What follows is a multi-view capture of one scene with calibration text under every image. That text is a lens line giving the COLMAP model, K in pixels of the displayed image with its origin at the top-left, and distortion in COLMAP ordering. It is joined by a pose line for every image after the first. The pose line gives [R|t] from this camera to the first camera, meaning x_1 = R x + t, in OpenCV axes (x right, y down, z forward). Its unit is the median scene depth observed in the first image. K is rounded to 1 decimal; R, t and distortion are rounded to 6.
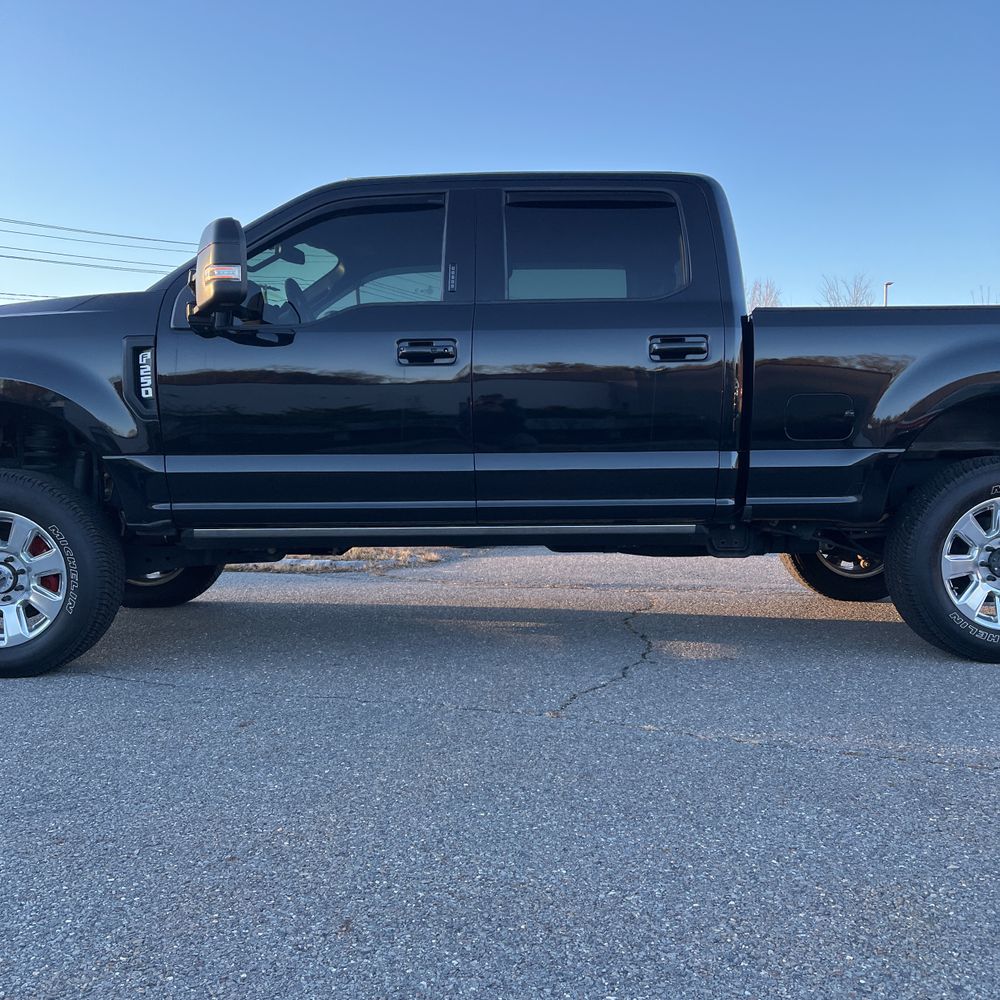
lens RADIAL K [[1003.8, 0, 492.1], [0, 1003.8, 499.0], [0, 0, 1]] dist [0.013534, -0.001720]
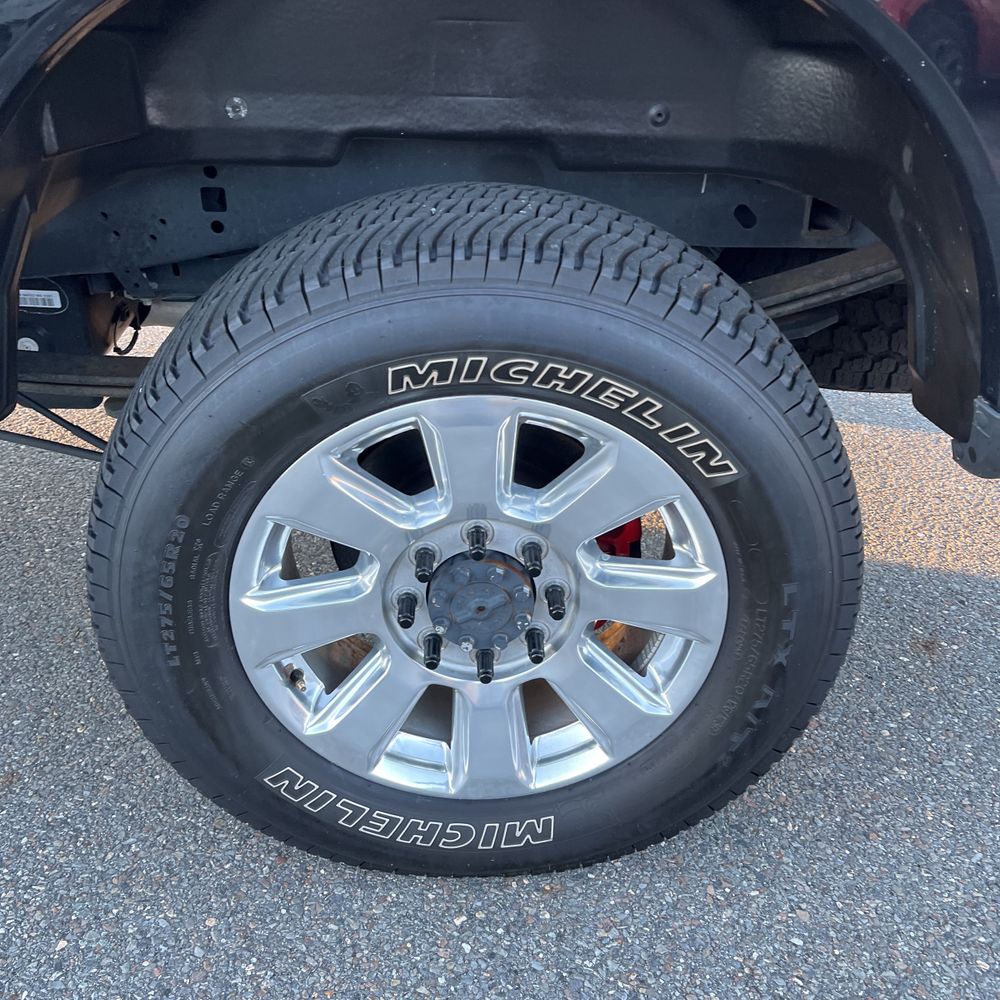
lens RADIAL K [[977.0, 0, 503.3], [0, 977.0, 498.3], [0, 0, 1]] dist [0.036191, -0.018401]
pose [[0.999107, 0.007756, 0.041533, 0.511548], [-0.026152, 0.885585, 0.463740, -0.088999], [-0.033185, -0.464412, 0.884997, 0.787730]]
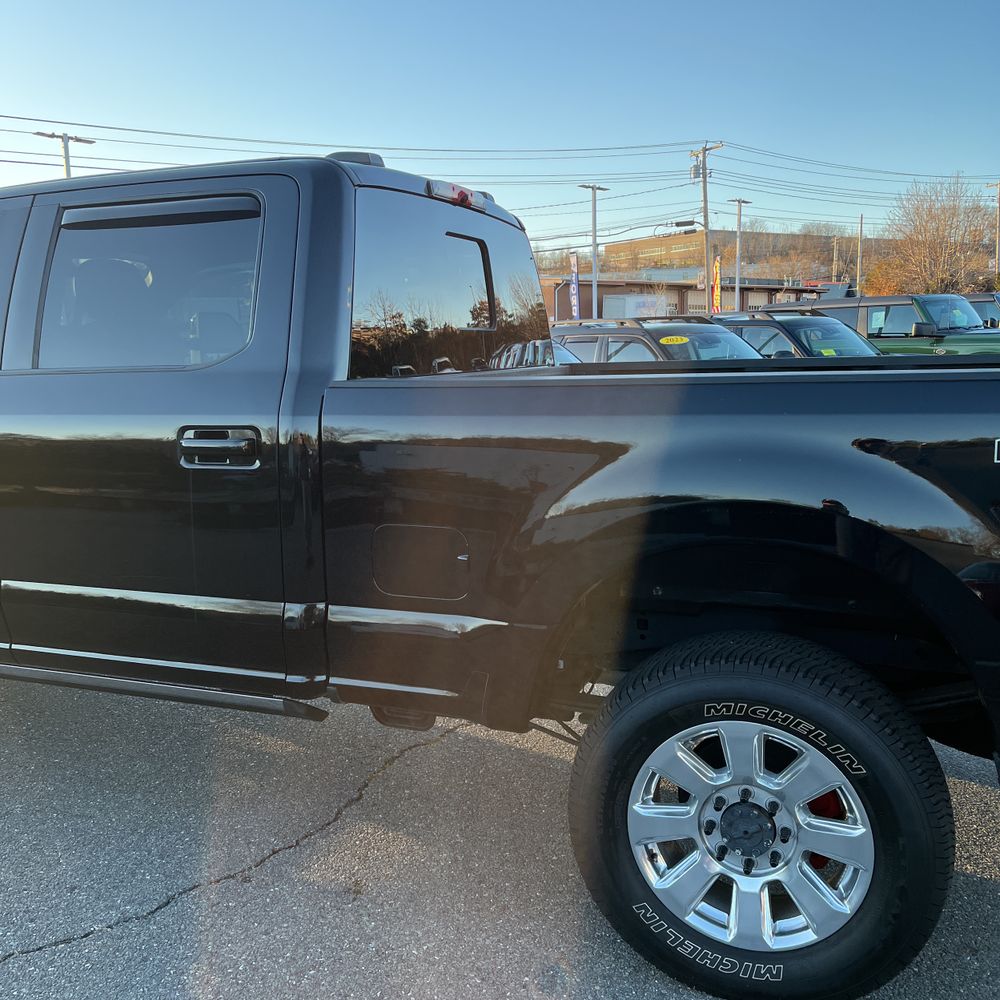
lens RADIAL K [[1003.8, 0, 492.1], [0, 1003.8, 499.0], [0, 0, 1]] dist [0.013534, -0.001720]
pose [[0.925727, 0.043263, -0.375709, 0.589643], [-0.003476, 0.994367, 0.105936, -0.183219], [0.378176, -0.096761, 0.920663, 0.452910]]
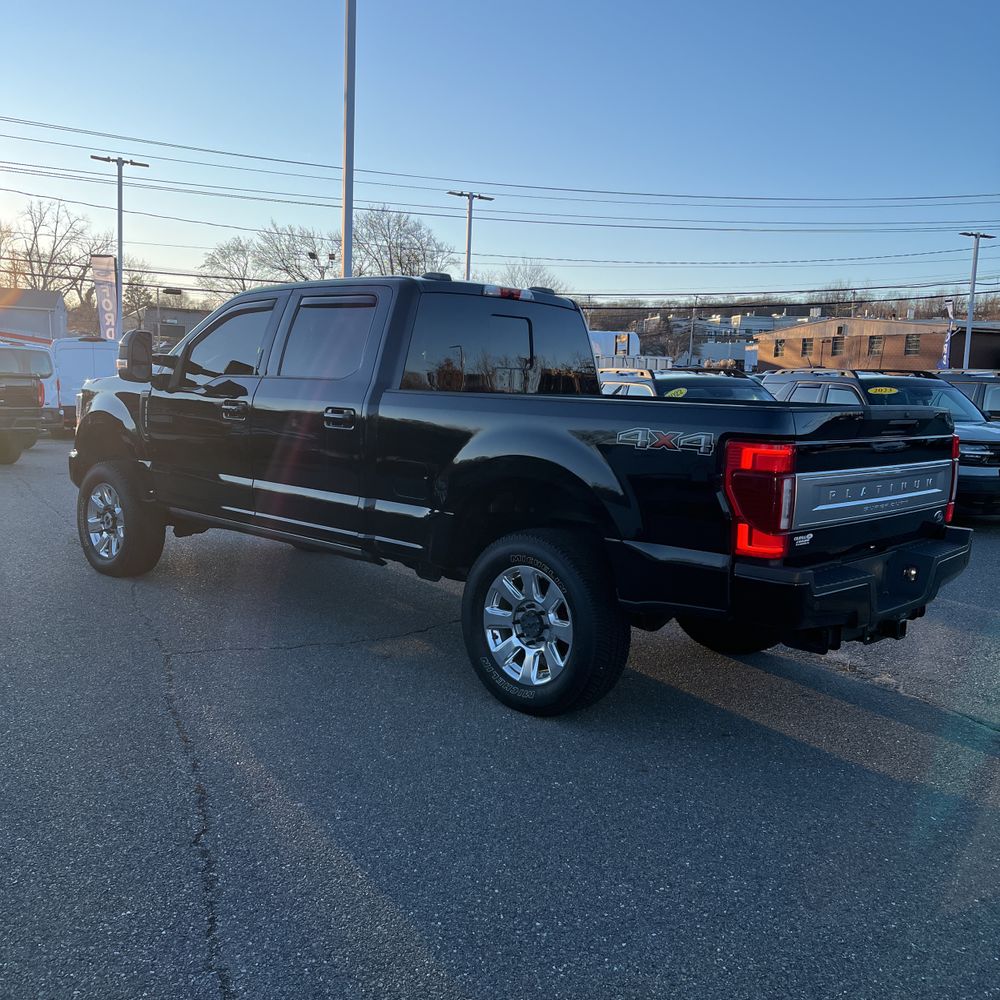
lens RADIAL K [[994.8, 0, 499.9], [0, 994.8, 488.7], [0, 0, 1]] dist [0.051616, -0.065208]
pose [[0.719854, 0.110013, -0.685352, 1.244540], [-0.078442, 0.993929, 0.077154, -0.172453], [0.689678, -0.001779, 0.724114, 0.178247]]
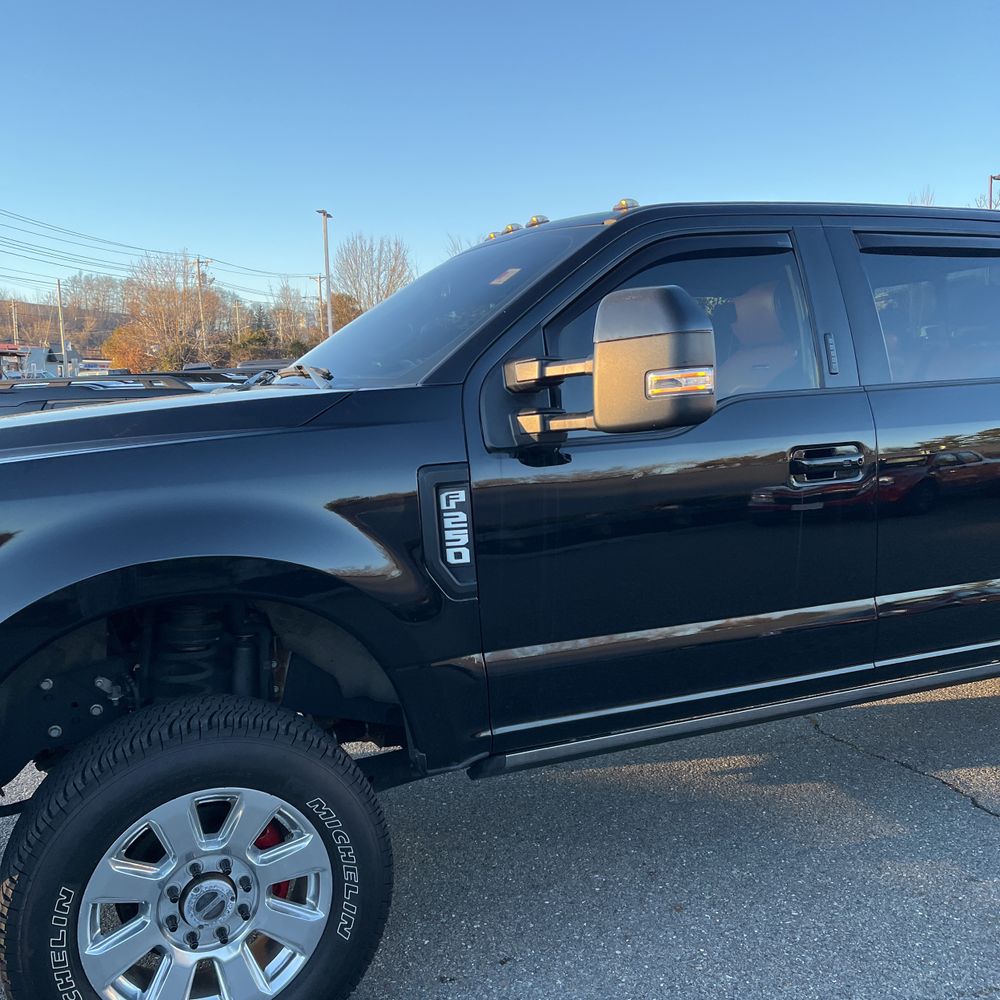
lens RADIAL K [[1005.1, 0, 500.0], [0, 1005.1, 500.0], [0, 0, 1]] dist [0.048182, -0.037608]
pose [[0.918720, -0.066179, 0.389324, -0.544844], [0.046630, 0.997141, 0.059462, -0.171486], [-0.392146, -0.036474, 0.919180, 0.425377]]
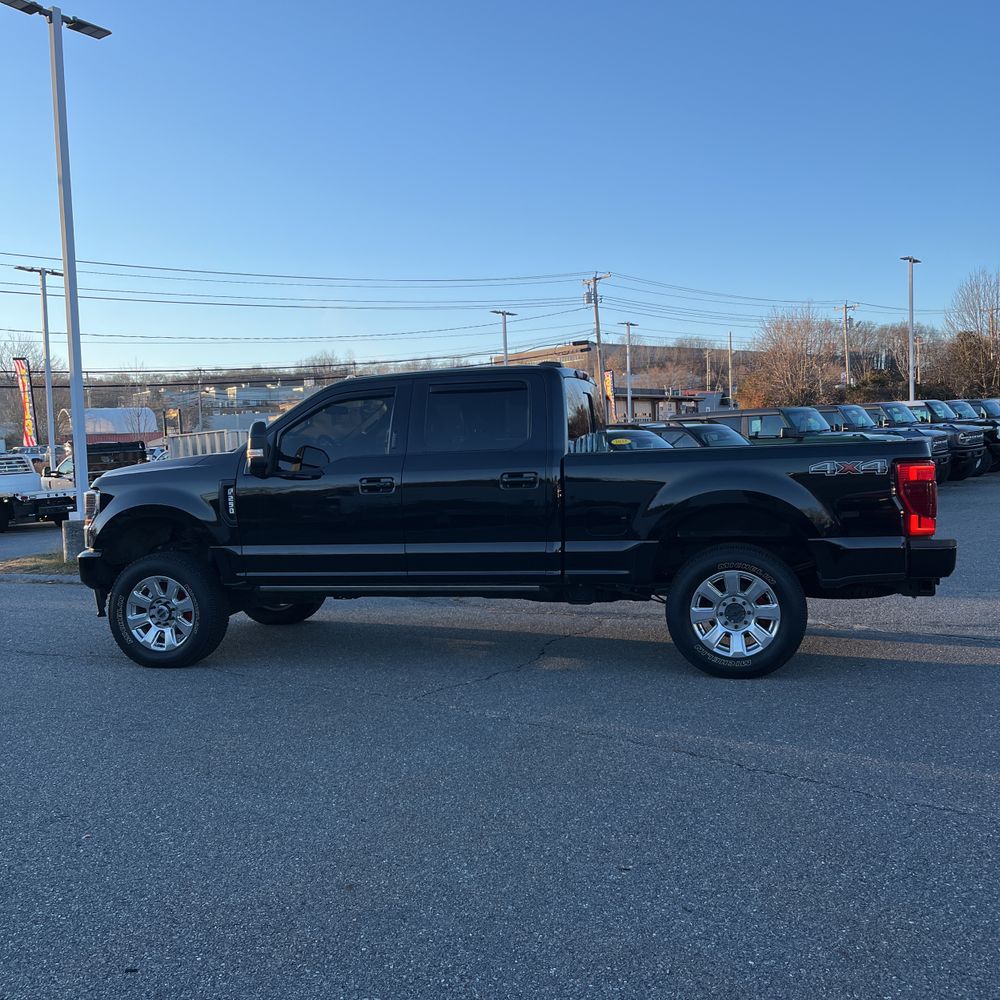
lens RADIAL K [[994.8, 0, 499.9], [0, 994.8, 488.7], [0, 0, 1]] dist [0.051616, -0.065208]
pose [[0.963314, -0.016261, -0.267884, 0.583822], [0.014541, 0.999859, -0.008404, -0.121229], [0.267983, 0.004200, 0.963414, -0.575243]]
